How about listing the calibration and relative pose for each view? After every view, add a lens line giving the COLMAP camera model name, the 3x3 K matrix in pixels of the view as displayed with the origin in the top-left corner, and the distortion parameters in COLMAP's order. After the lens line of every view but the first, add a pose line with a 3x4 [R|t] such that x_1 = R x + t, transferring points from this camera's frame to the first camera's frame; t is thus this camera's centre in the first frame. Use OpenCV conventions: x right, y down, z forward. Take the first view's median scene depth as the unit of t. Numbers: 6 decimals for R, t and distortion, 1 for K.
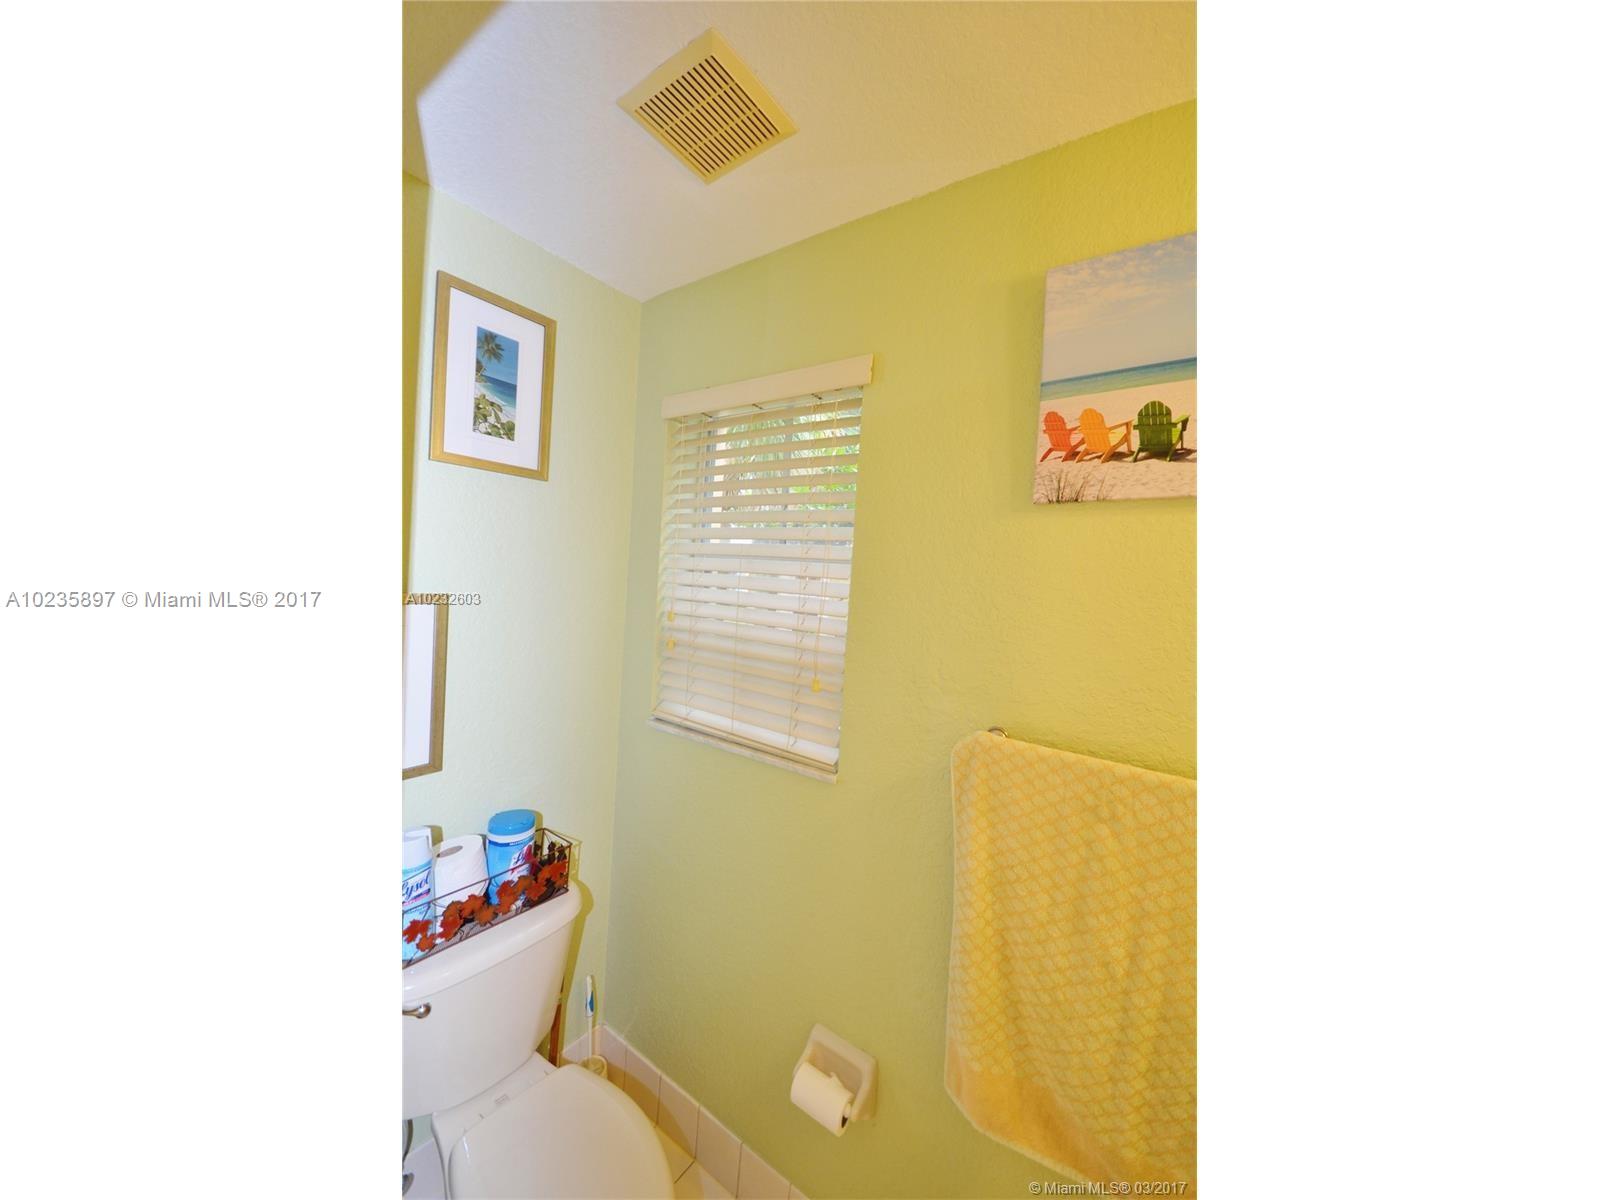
lens RADIAL K [[698.9, 0, 811.3], [0, 698.9, 607.5], [0, 0, 1]] dist [0.001239, -0.005117]
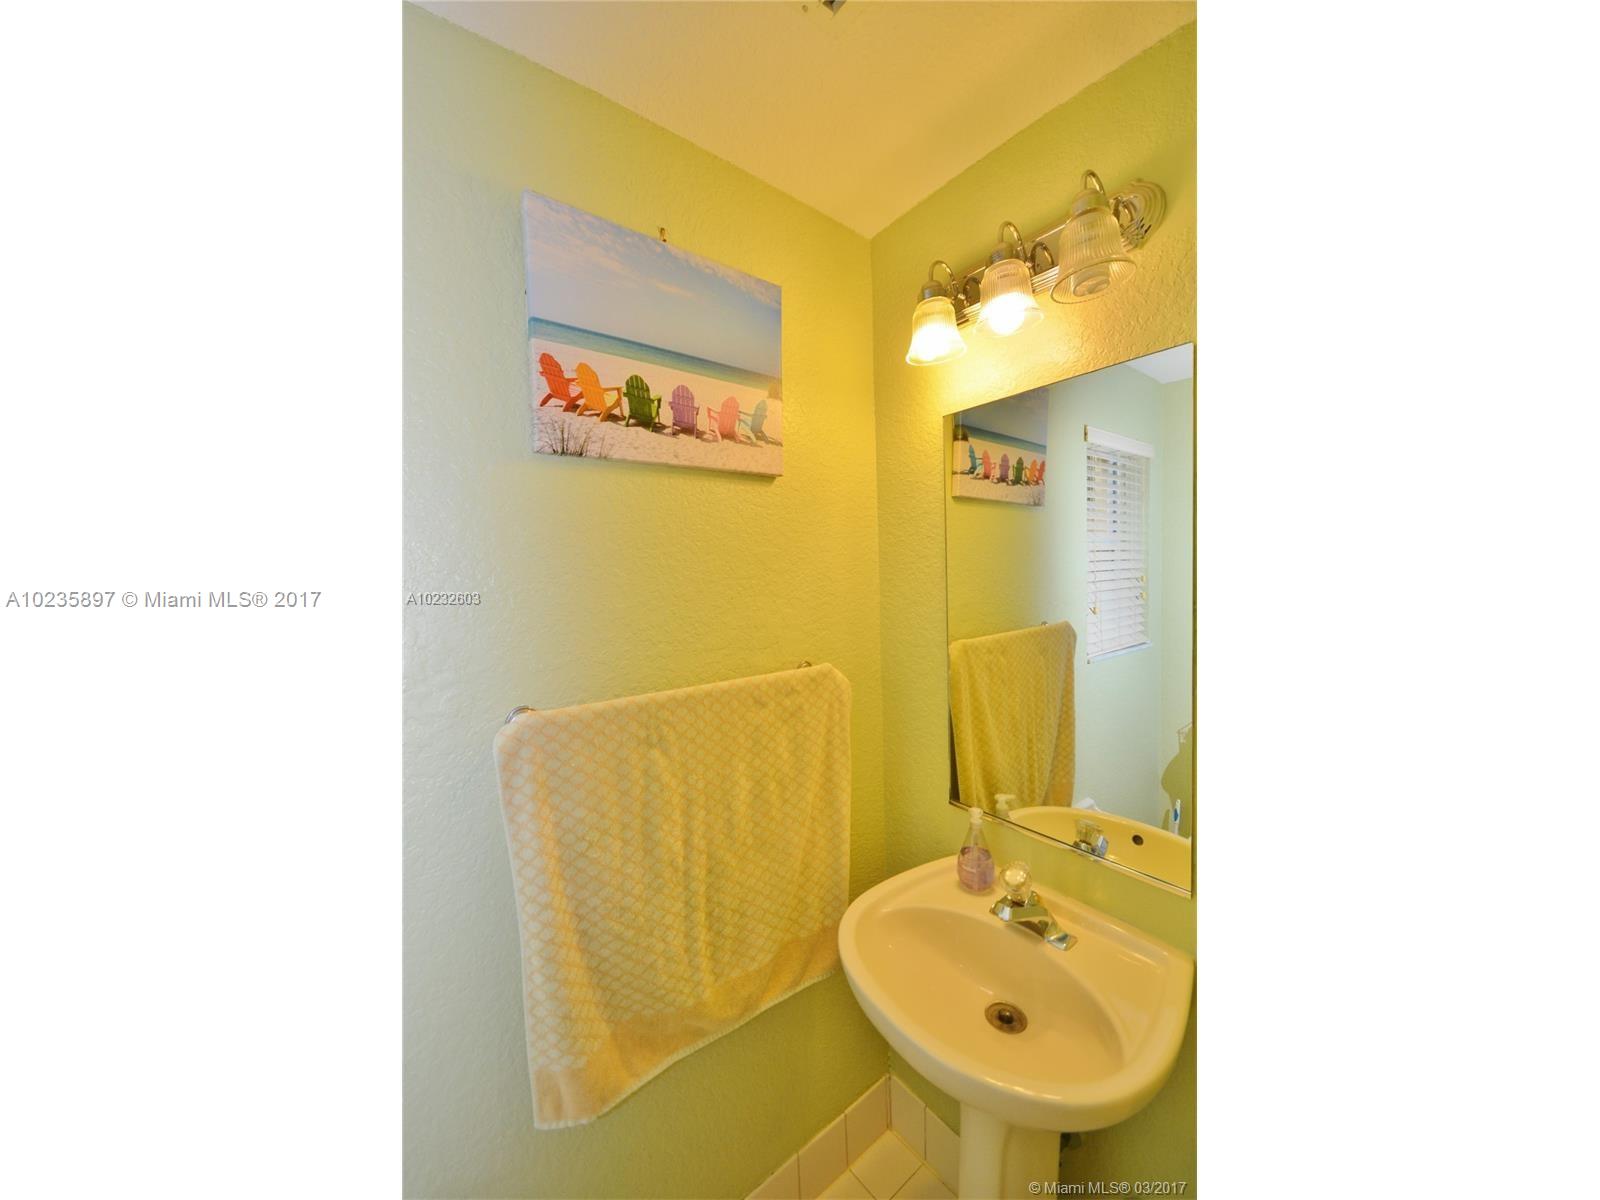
lens RADIAL K [[744.9, 0, 809.3], [0, 744.9, 606.8], [0, 0, 1]] dist [0.020030, -0.013456]
pose [[-0.029446, -0.118036, 0.992573, -0.743469], [0.052737, 0.991437, 0.119465, -0.049663], [-0.998174, 0.055863, -0.022969, 0.739729]]
